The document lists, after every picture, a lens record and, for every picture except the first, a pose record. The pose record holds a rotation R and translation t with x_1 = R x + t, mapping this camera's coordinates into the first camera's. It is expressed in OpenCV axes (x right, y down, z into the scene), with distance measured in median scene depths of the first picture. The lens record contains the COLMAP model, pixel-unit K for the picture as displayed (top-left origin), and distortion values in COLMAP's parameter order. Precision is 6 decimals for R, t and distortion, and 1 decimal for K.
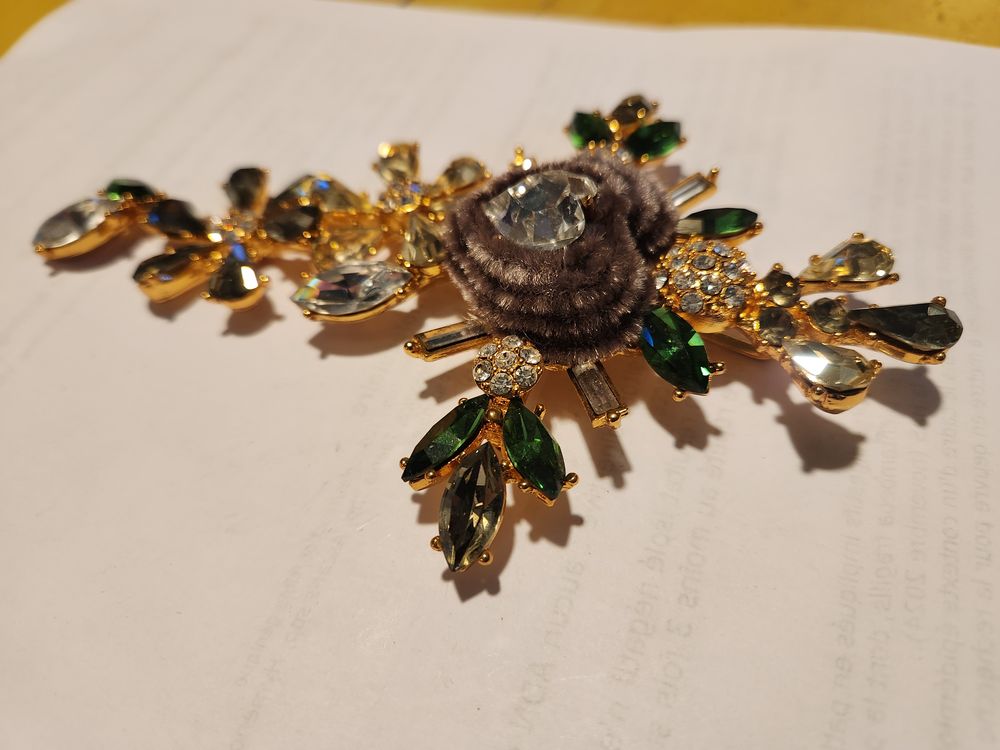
lens RADIAL K [[667.0, 0, 500.0], [0, 667.0, 375.0], [0, 0, 1]] dist [0.003782, 0.002680]
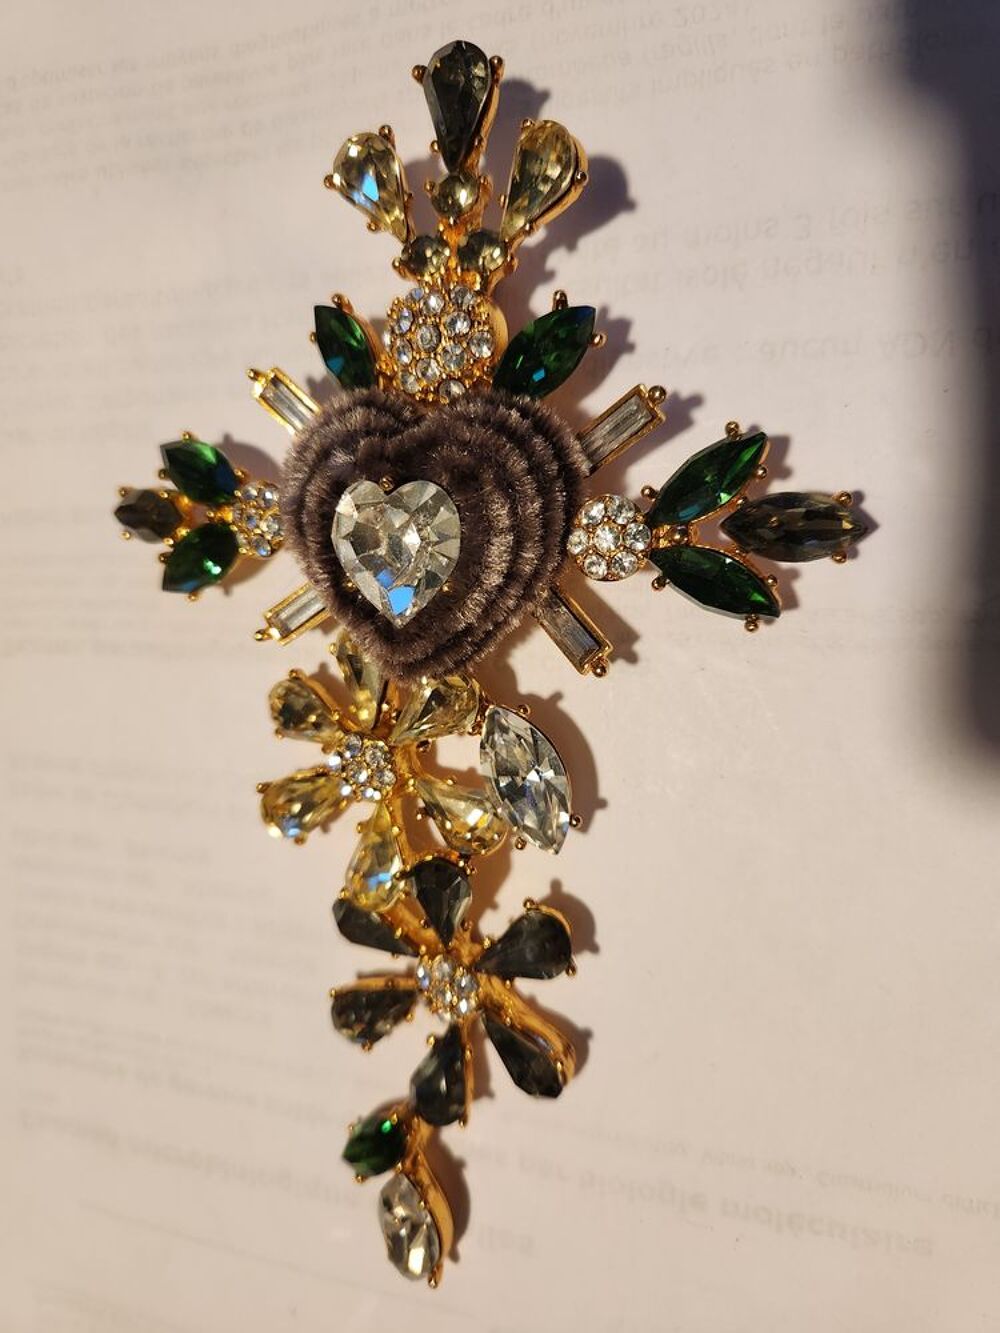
lens RADIAL K [[889.1, 0, 500.0], [0, 889.1, 666.5], [0, 0, 1]] dist [0.003782, 0.002680]
pose [[-0.238286, -0.965478, 0.105222, -0.212939], [0.933649, -0.197891, 0.298560, -0.477381], [-0.267431, 0.169383, 0.948573, 0.008291]]
